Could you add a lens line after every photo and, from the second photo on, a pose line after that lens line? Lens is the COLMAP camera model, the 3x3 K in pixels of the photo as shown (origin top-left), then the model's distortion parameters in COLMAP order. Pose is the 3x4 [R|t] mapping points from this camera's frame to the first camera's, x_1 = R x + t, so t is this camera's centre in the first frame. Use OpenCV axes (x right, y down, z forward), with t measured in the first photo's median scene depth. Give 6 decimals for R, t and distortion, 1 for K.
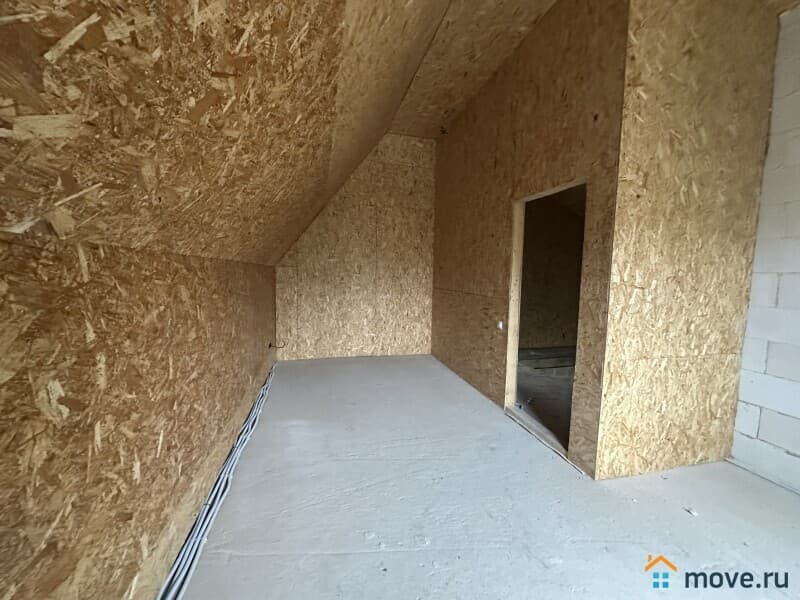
lens RADIAL K [[325.4, 0, 398.3], [0, 325.4, 300.4], [0, 0, 1]] dist [0.000893, 0.000329]
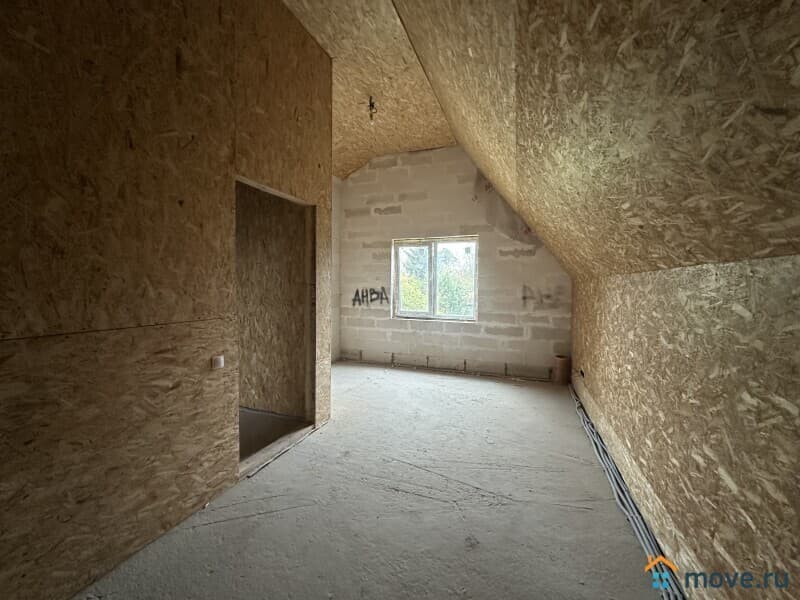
lens RADIAL K [[325.4, 0, 398.3], [0, 325.4, 300.4], [0, 0, 1]] dist [0.000893, 0.000329]
pose [[-0.830116, -0.051244, 0.555230, -0.401926], [0.024327, 0.991491, 0.127880, -0.147560], [-0.557059, 0.119662, -0.821807, 1.758760]]
